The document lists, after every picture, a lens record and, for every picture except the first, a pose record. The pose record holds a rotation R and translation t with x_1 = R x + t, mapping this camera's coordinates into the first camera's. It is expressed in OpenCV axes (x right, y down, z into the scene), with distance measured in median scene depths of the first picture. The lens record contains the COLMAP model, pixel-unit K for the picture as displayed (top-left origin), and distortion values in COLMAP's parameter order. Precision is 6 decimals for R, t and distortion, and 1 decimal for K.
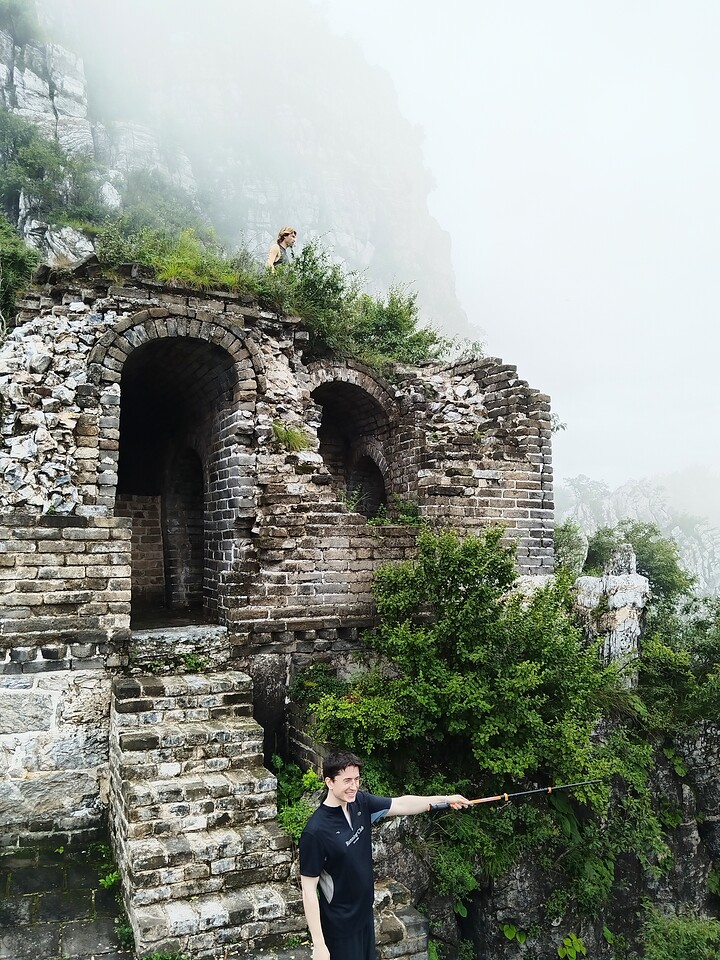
lens RADIAL K [[740.5, 0, 359.5], [0, 740.5, 483.2], [0, 0, 1]] dist [0.017641, -0.022438]
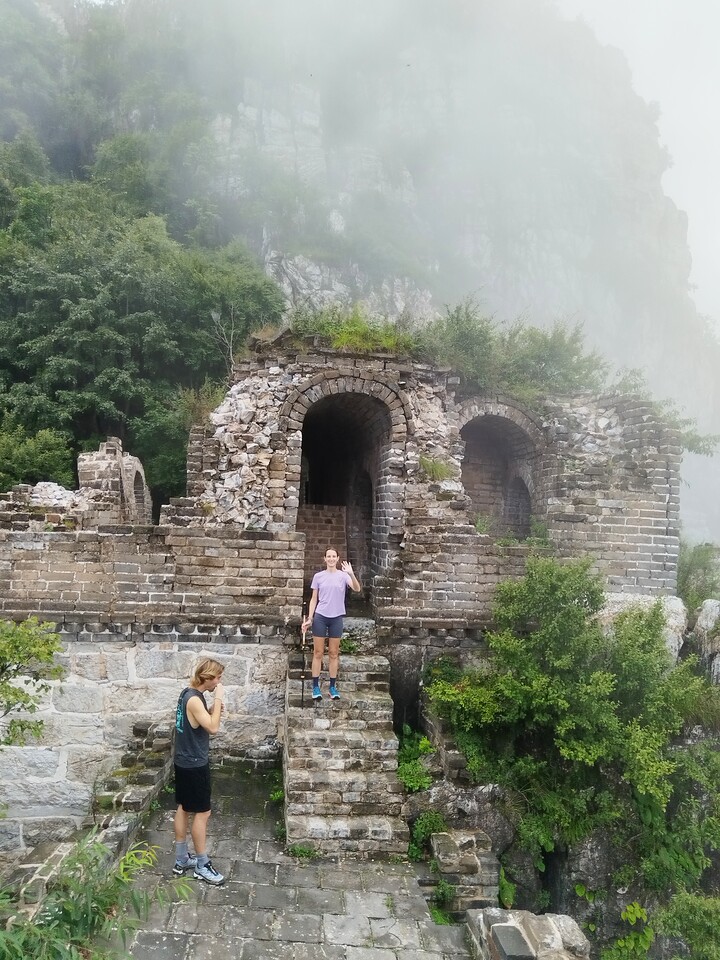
lens RADIAL K [[740.5, 0, 361.3], [0, 740.5, 478.1], [0, 0, 1]] dist [0.017641, -0.022438]
pose [[0.952524, 0.023771, -0.303533, 0.181295], [-0.018919, 0.999642, 0.018915, -0.076934], [0.303874, -0.012274, 0.952633, -0.225106]]
